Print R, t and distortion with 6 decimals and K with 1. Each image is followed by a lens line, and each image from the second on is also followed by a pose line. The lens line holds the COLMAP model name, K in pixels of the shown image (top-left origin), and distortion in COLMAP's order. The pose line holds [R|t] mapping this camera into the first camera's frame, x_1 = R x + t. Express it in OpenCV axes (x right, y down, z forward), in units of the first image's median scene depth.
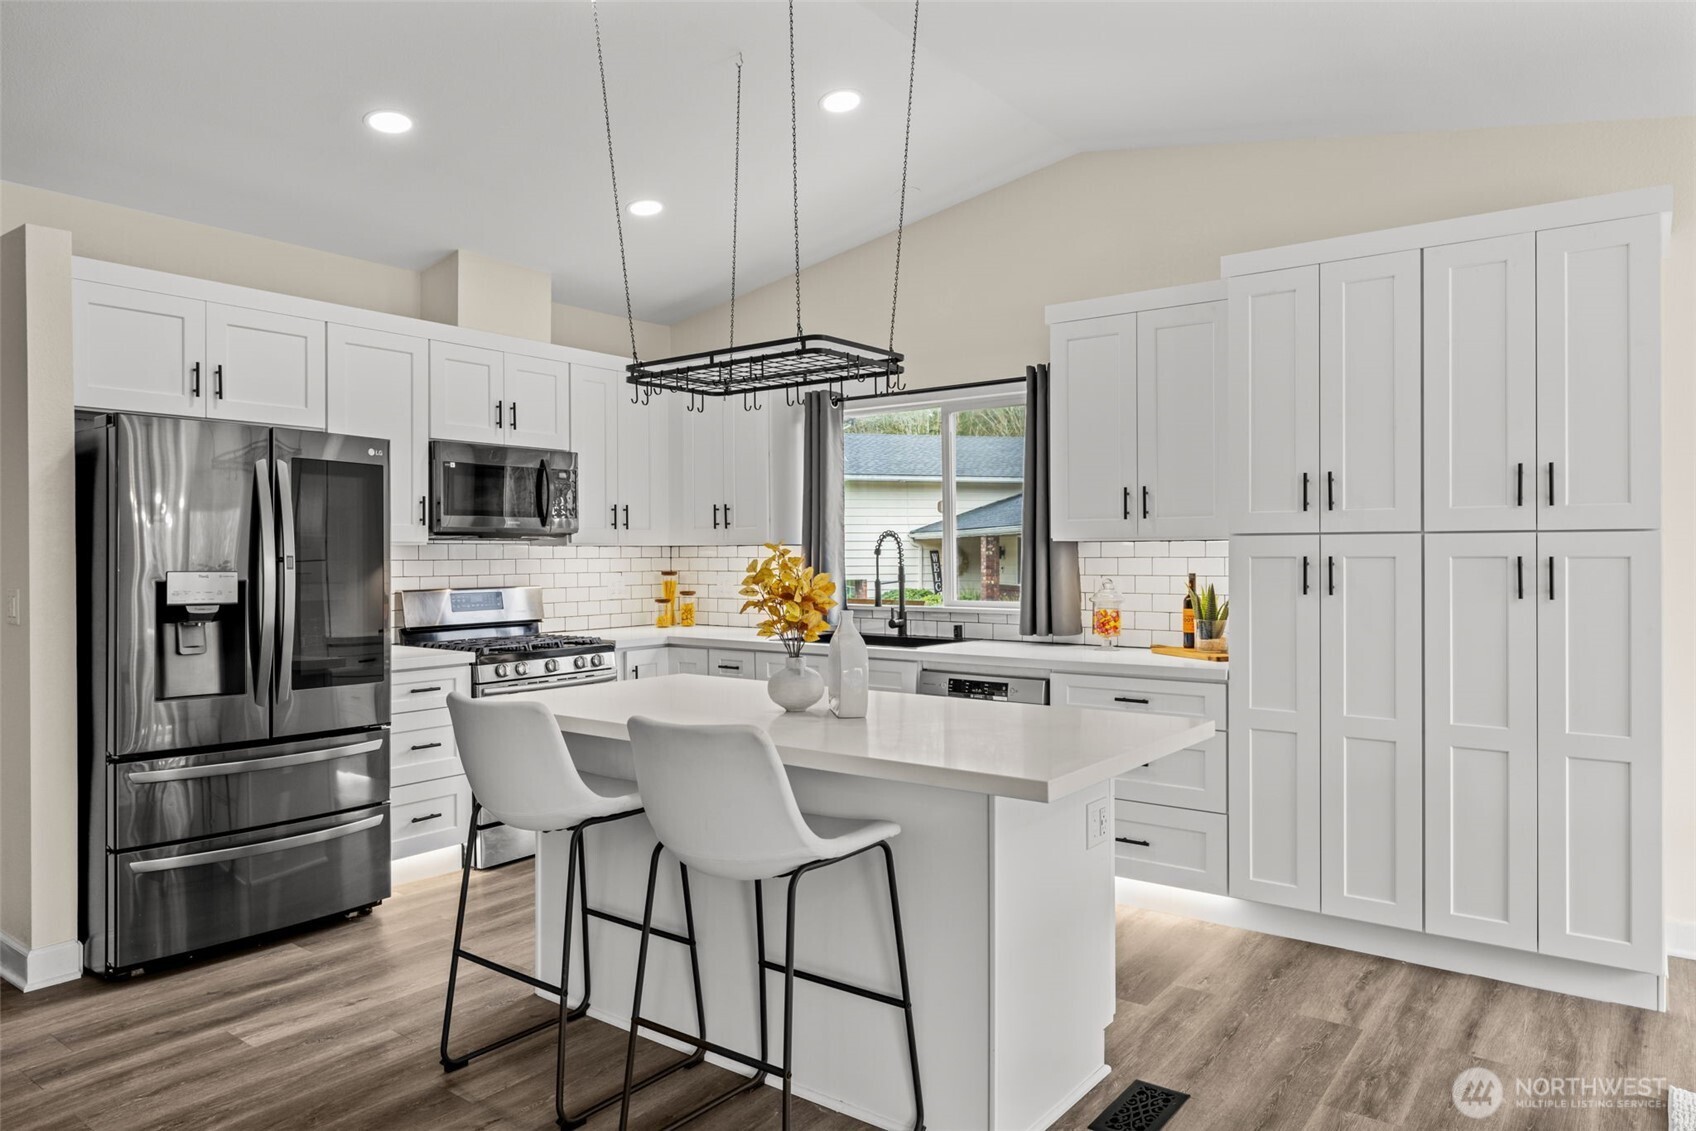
lens RADIAL K [[1096.1, 0, 851.3], [0, 1096.1, 560.5], [0, 0, 1]] dist [0.000798, 0.000240]
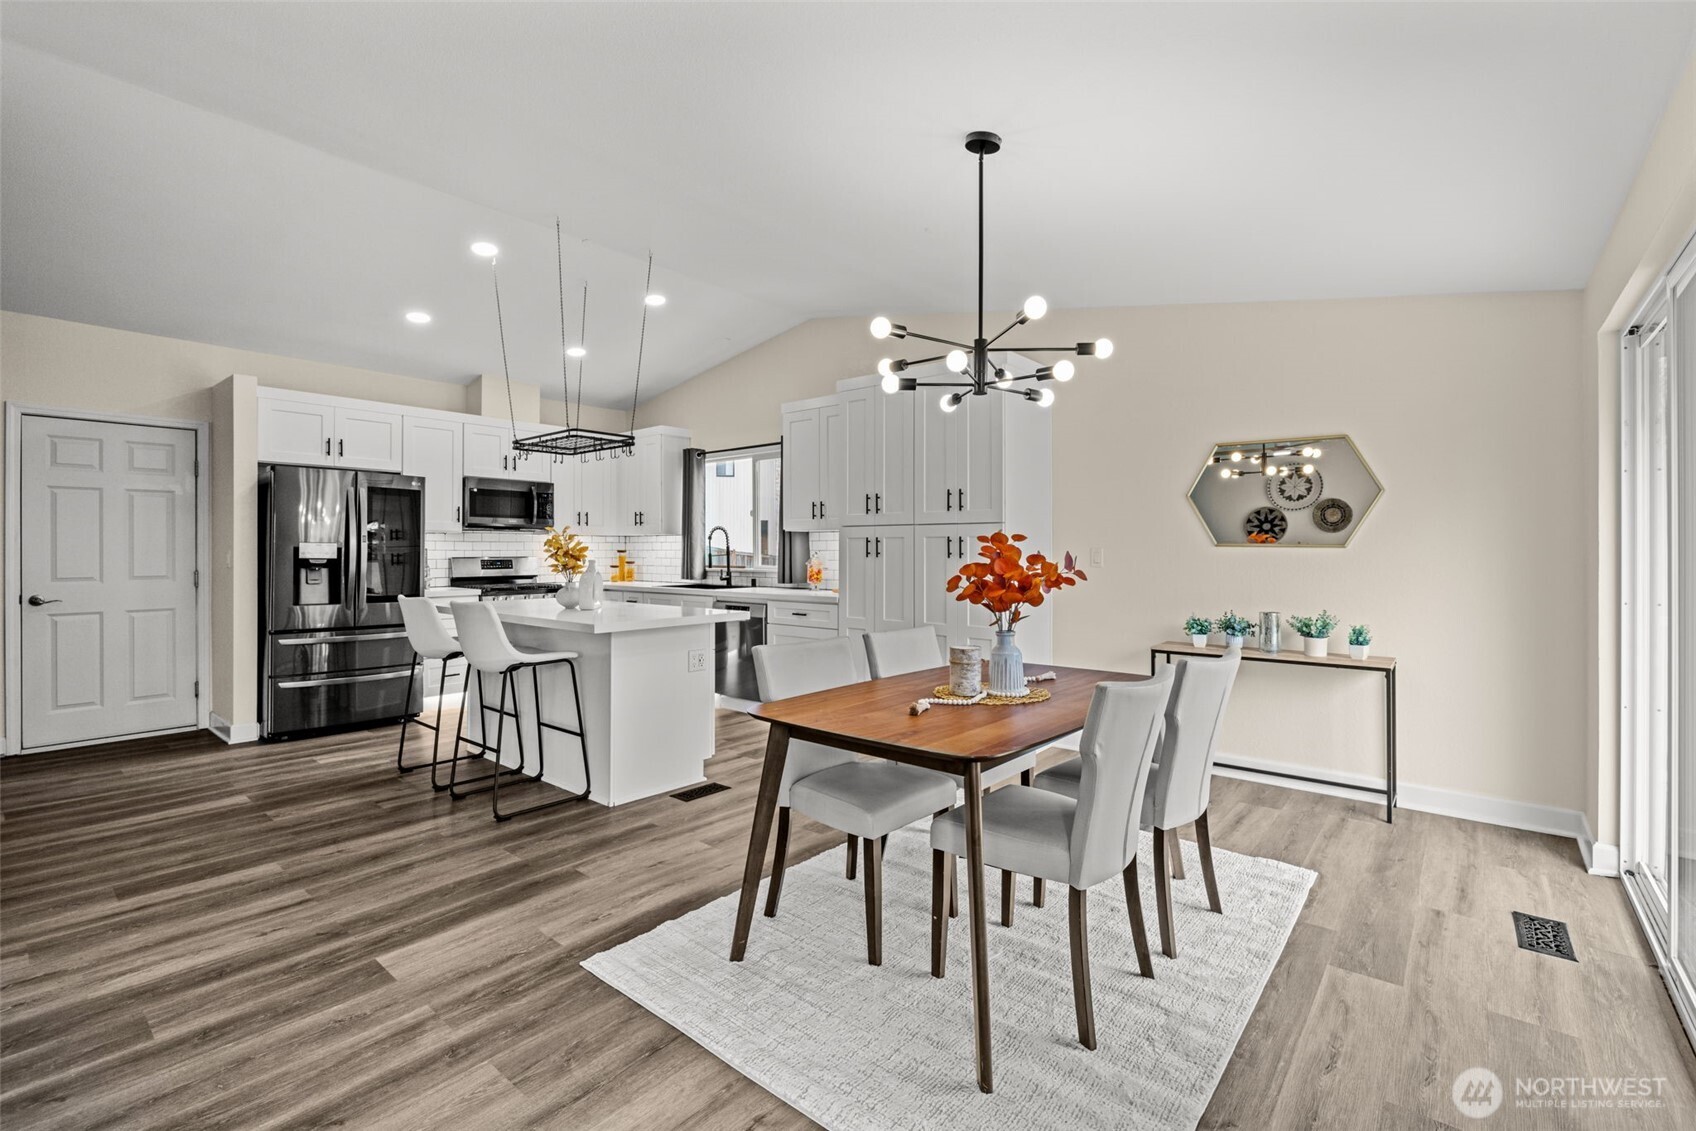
lens RADIAL K [[754.1, 0, 844.7], [0, 754.1, 551.6], [0, 0, 1]] dist [-0.002423, -0.000165]
pose [[0.998301, 0.004627, -0.058089, 0.481888], [-0.004922, 0.999976, -0.004932, 0.029855], [0.058064, 0.005210, 0.998299, -0.349933]]
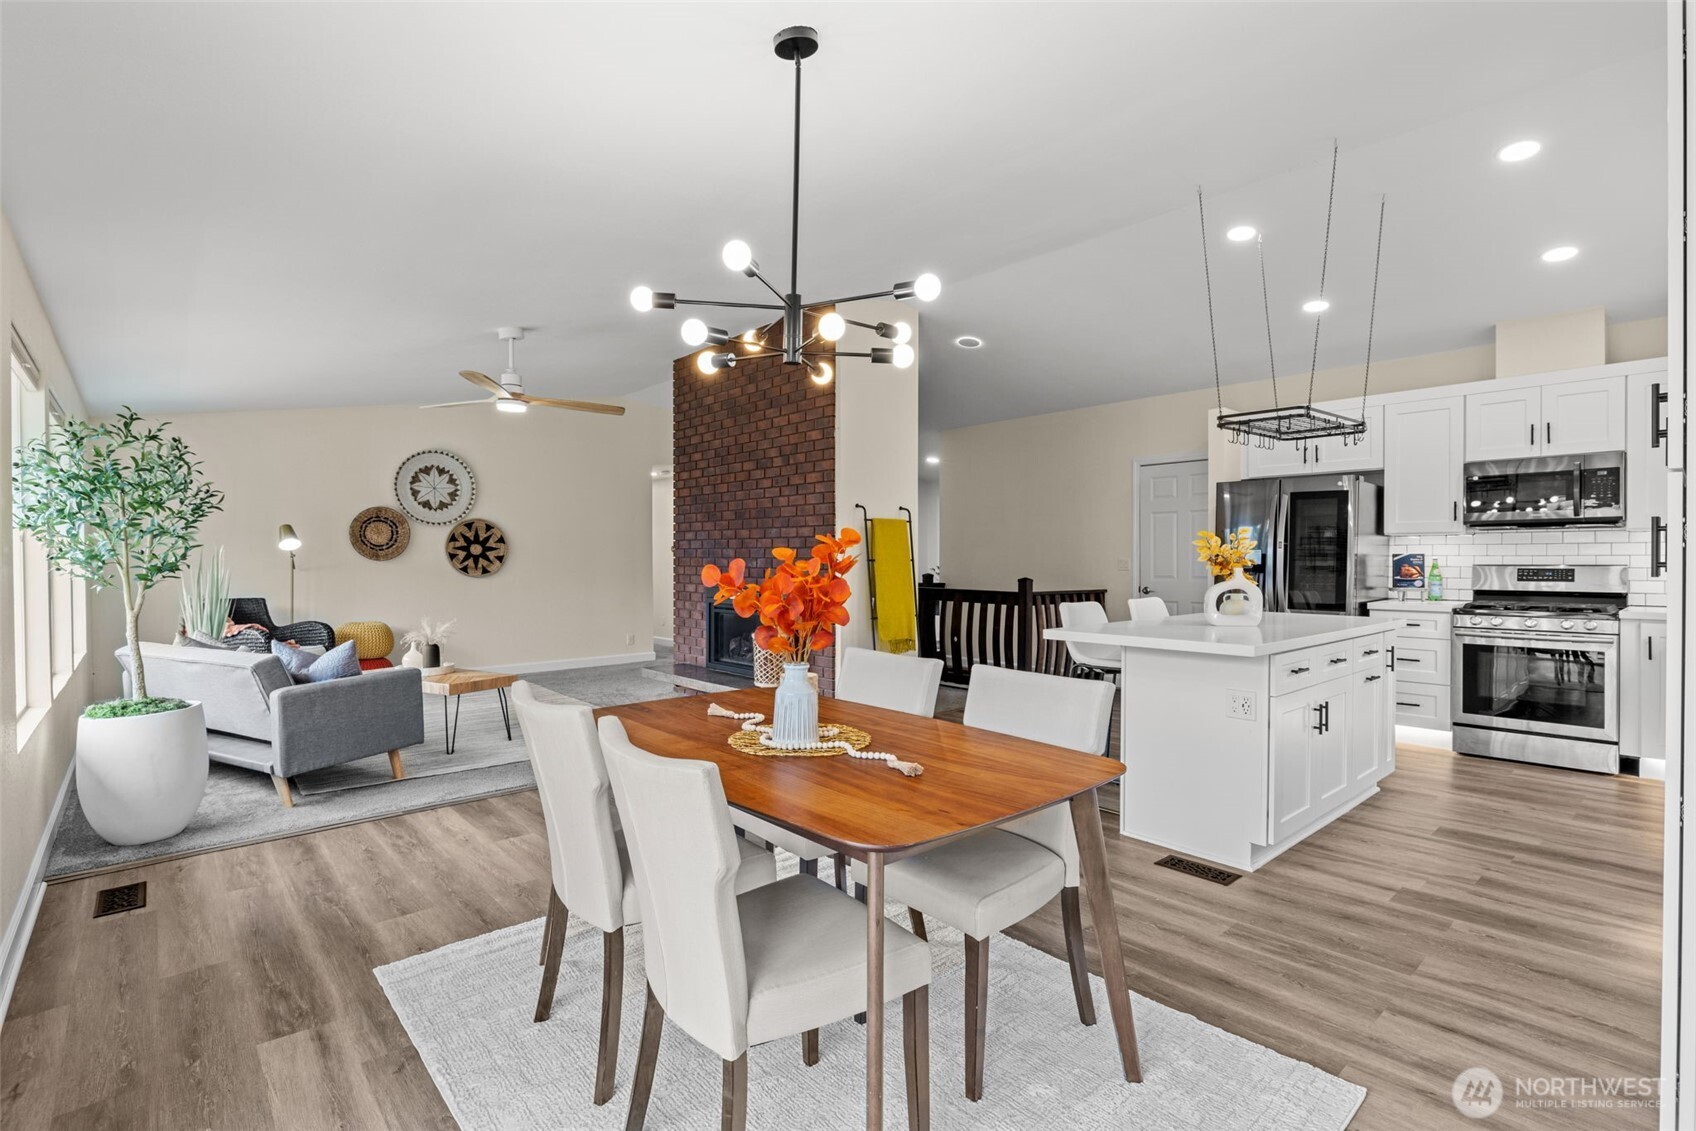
lens RADIAL K [[787.0, 0, 849.3], [0, 787.0, 560.8], [0, 0, 1]] dist [-0.000406, 0.000013]
pose [[-0.203813, 0.008120, -0.978976, 1.173724], [-0.002504, 0.999958, 0.008815, 0.021549], [0.979007, 0.004248, -0.203784, 0.558231]]
